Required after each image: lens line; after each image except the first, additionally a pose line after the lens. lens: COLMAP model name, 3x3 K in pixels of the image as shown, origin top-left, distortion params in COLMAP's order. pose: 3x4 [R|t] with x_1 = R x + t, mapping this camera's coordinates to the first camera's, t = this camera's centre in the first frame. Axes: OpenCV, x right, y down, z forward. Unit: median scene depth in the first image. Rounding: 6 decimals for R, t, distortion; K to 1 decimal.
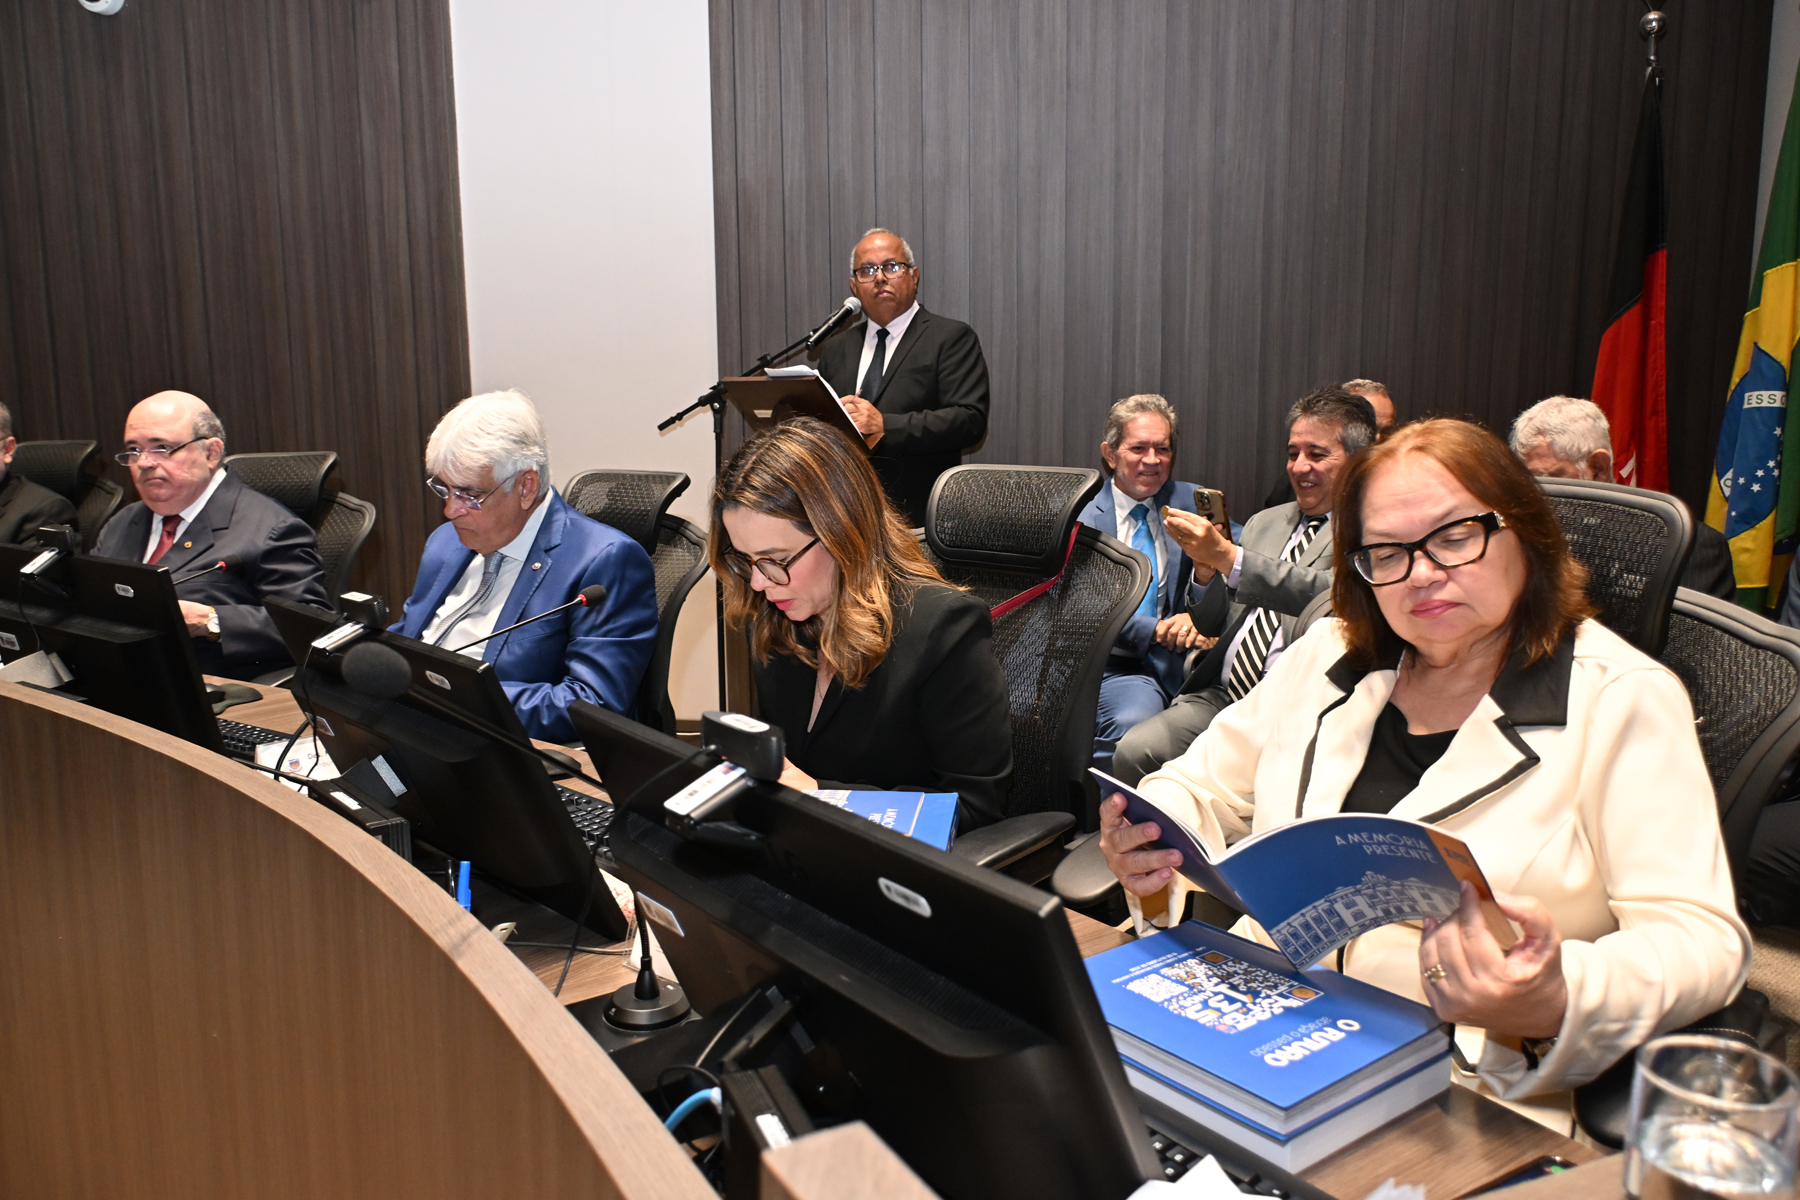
lens RADIAL K [[1377.8, 0, 900.0], [0, 1377.8, 600.0], [0, 0, 1]] dist [0.003665, -0.010452]
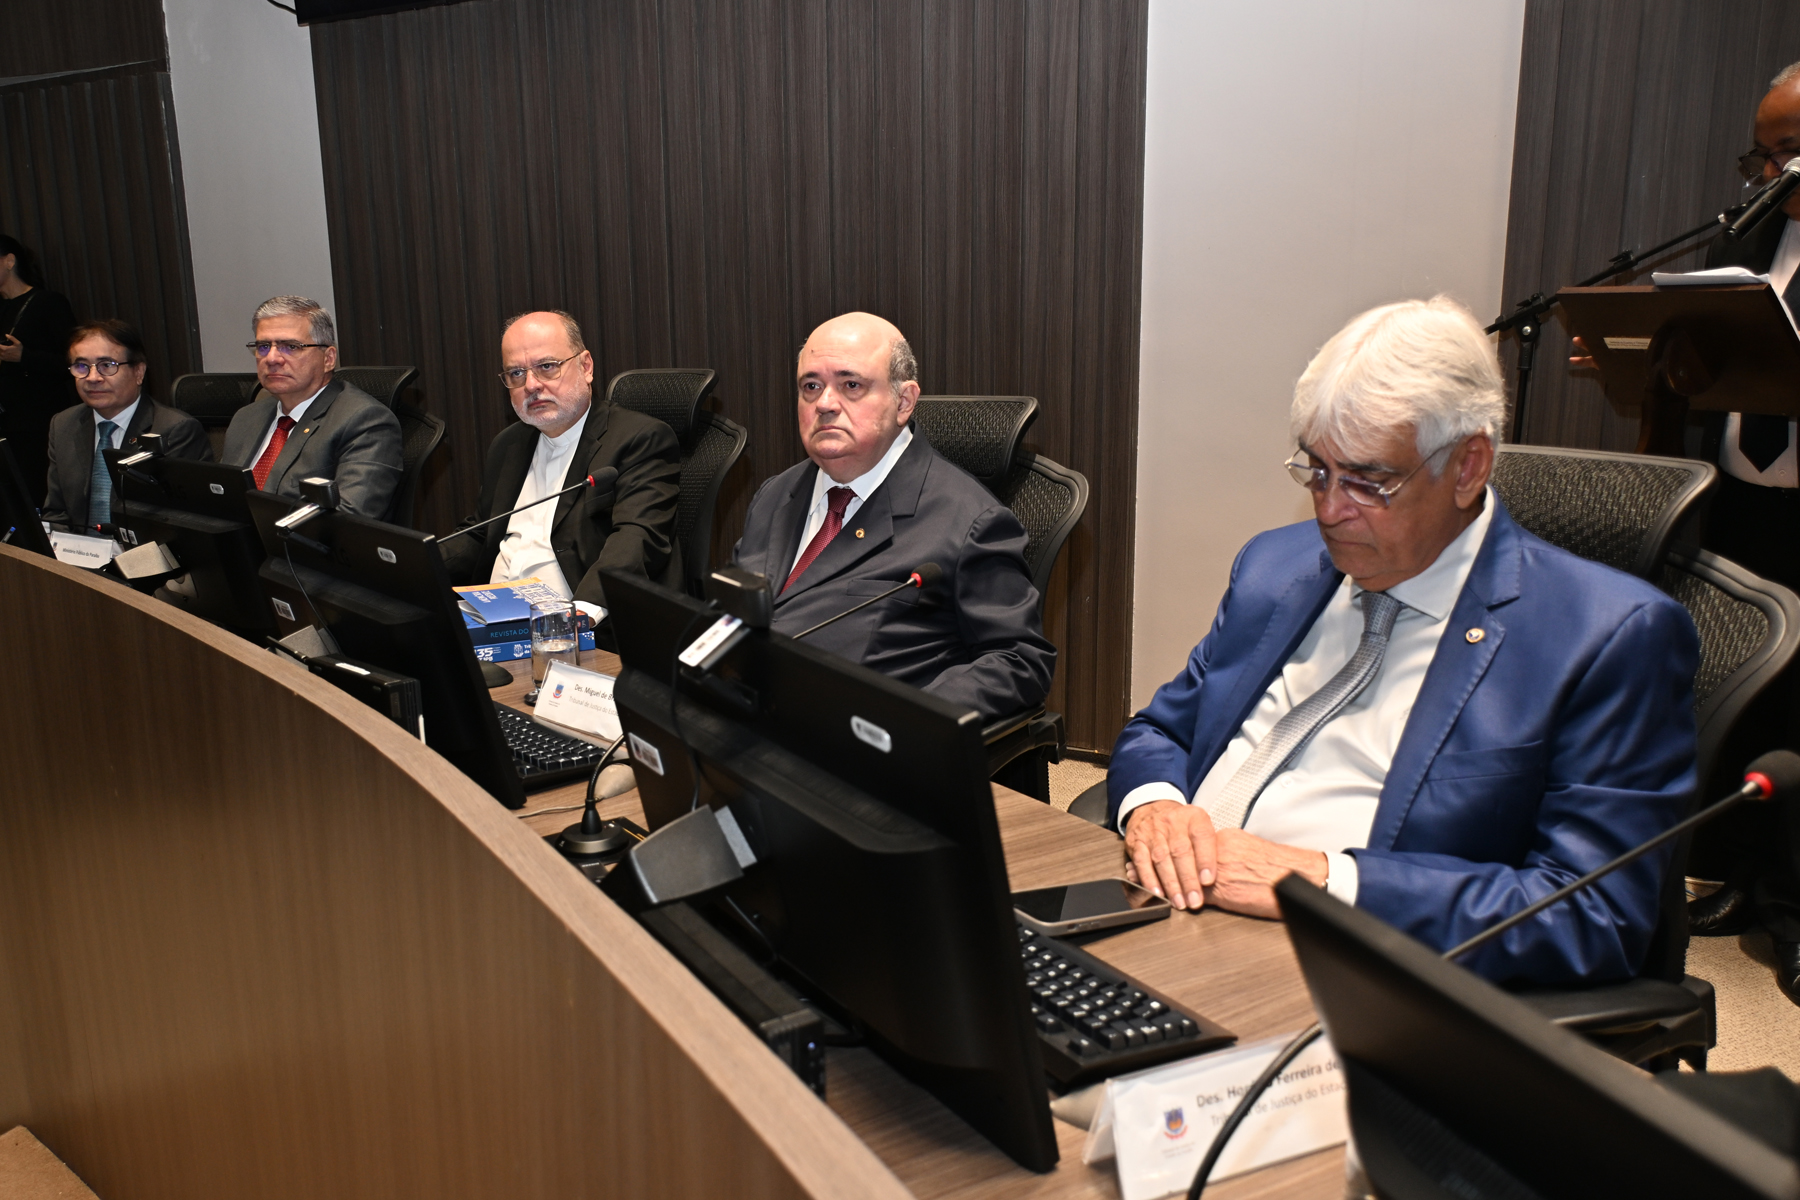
lens RADIAL K [[1377.8, 0, 900.0], [0, 1377.8, 600.0], [0, 0, 1]] dist [0.003665, -0.010452]
pose [[0.933523, 0.073437, -0.350916, -0.166821], [-0.052091, 0.996193, 0.069900, -0.037888], [0.354713, -0.046974, 0.933794, 0.238720]]
